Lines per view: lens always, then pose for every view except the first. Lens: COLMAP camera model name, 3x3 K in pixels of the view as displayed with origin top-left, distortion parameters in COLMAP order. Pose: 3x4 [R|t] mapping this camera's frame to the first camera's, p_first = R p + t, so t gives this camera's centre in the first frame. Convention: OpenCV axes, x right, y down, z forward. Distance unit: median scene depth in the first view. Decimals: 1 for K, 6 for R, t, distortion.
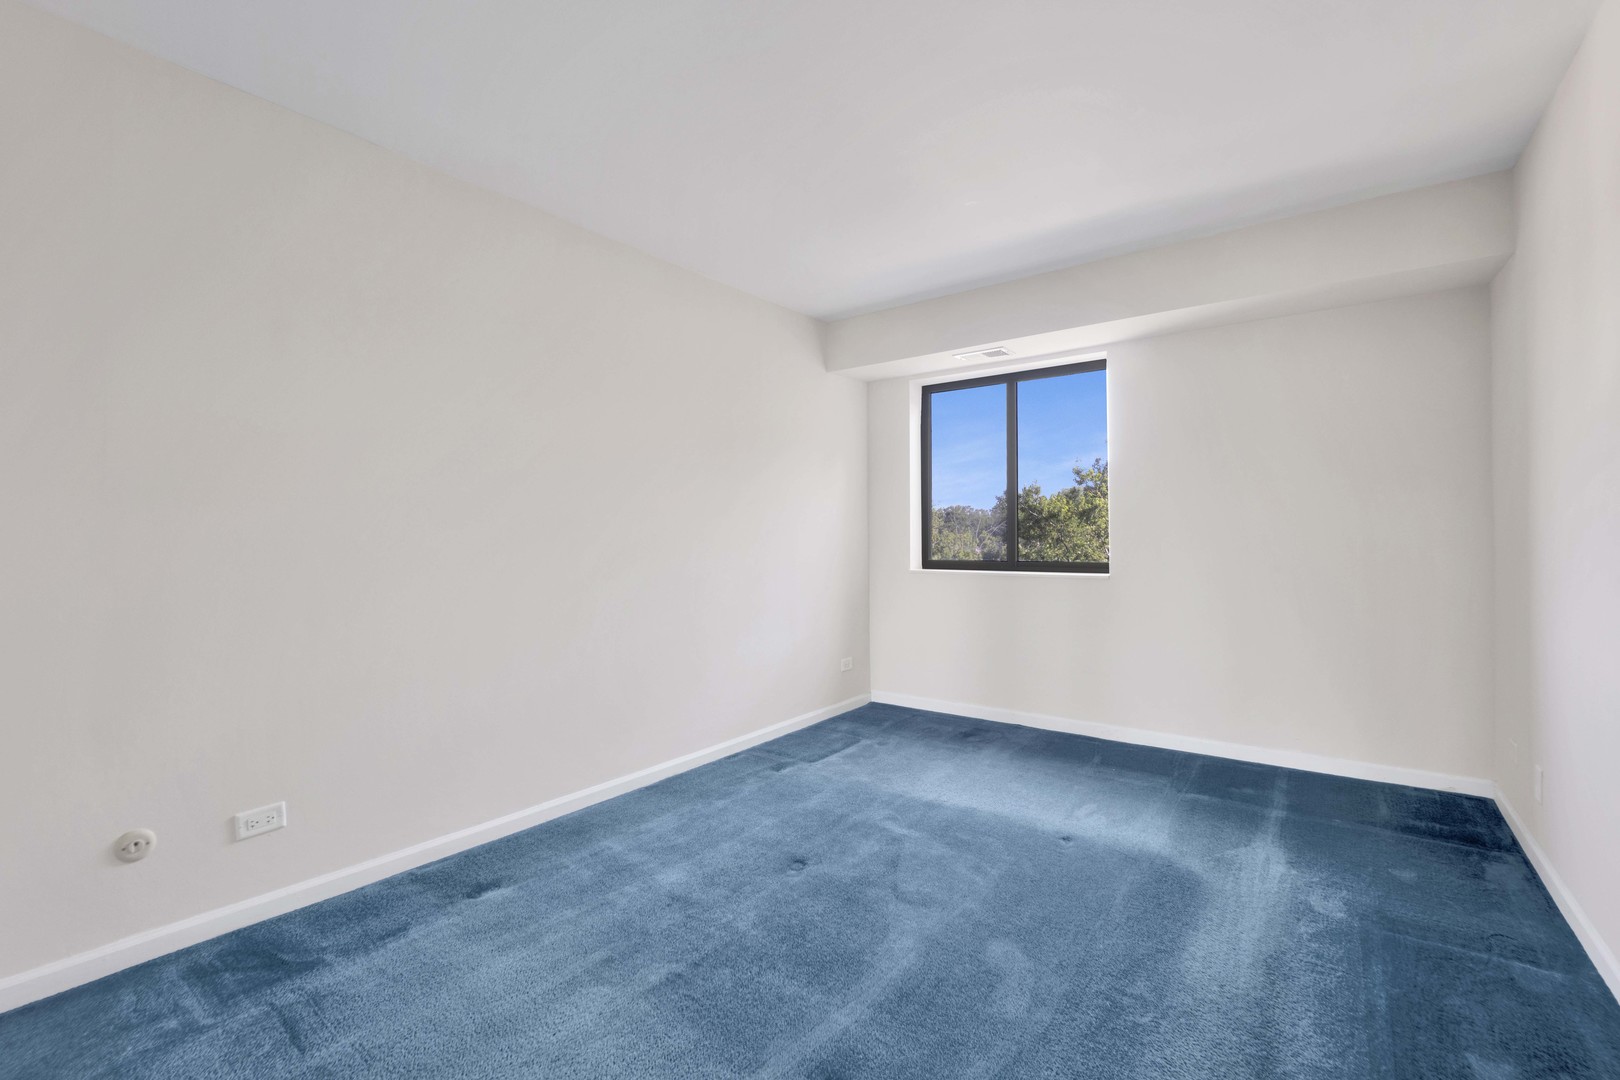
lens RADIAL K [[681.1, 0, 810.0], [0, 681.1, 540.0], [0, 0, 1]] dist [-0.023938, -0.000018]
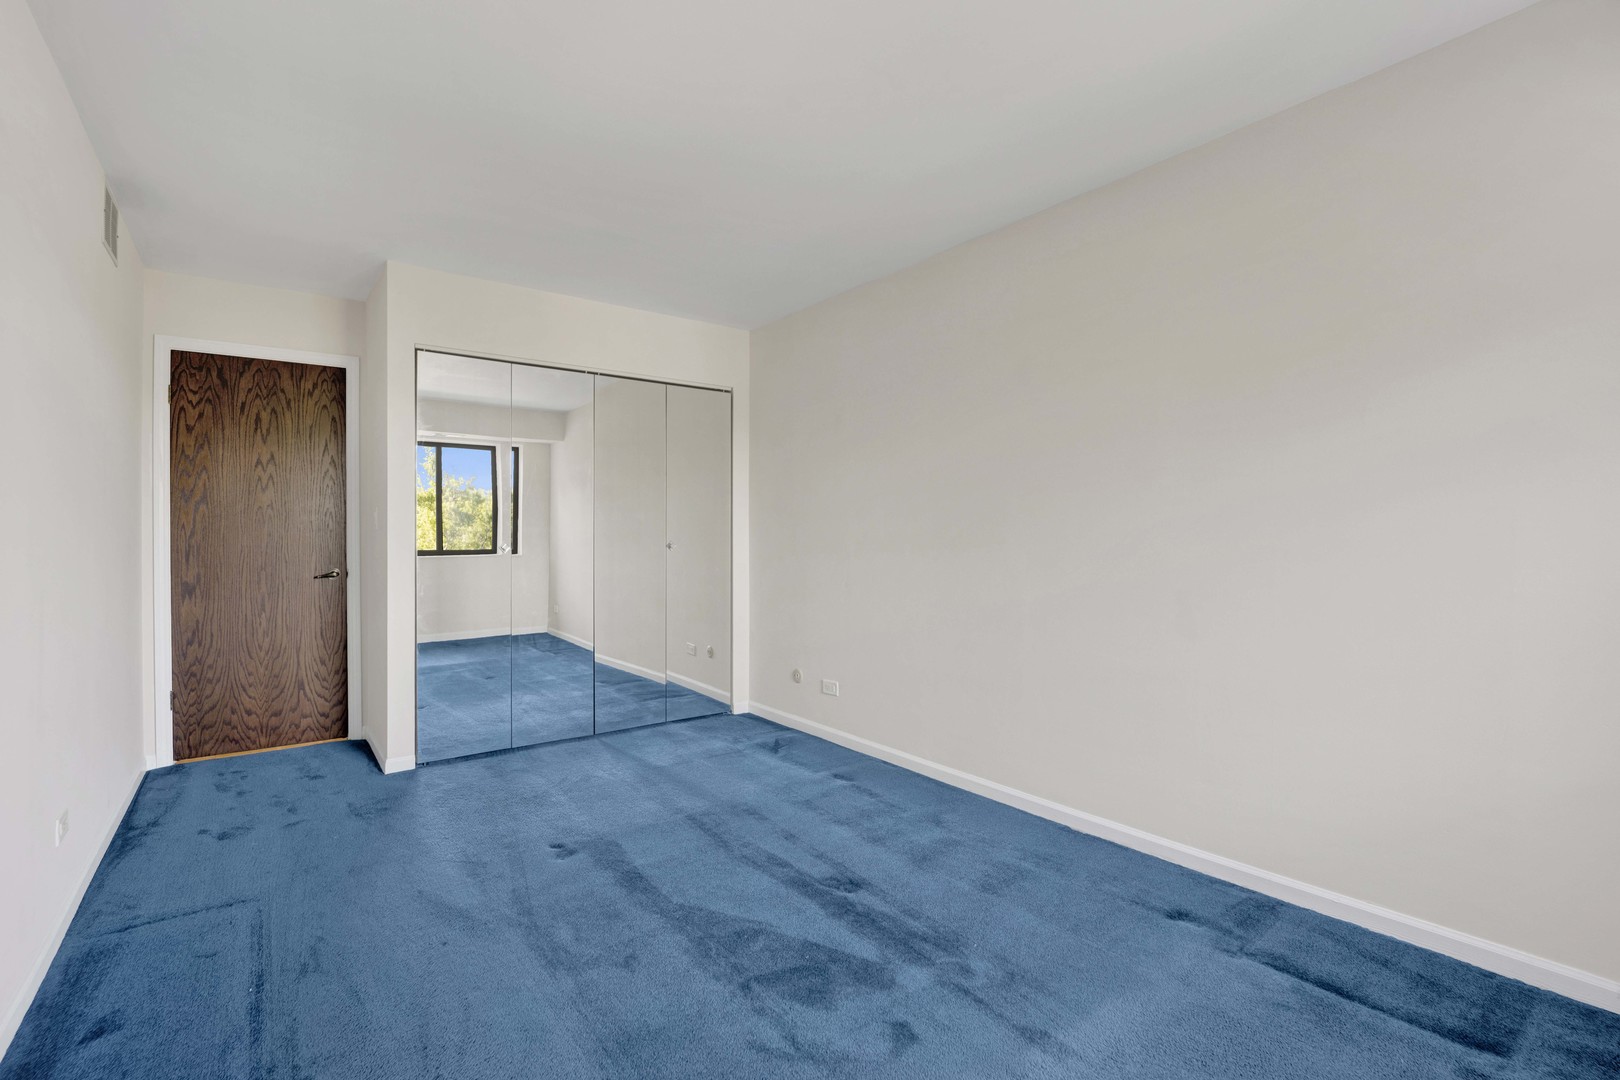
lens RADIAL K [[681.1, 0, 810.0], [0, 681.1, 540.0], [0, 0, 1]] dist [-0.023938, -0.000018]
pose [[-0.263557, -0.002299, -0.964641, 1.141696], [0.003104, 0.999990, -0.003231, 0.005703], [0.964639, -0.003846, -0.263547, 1.560882]]
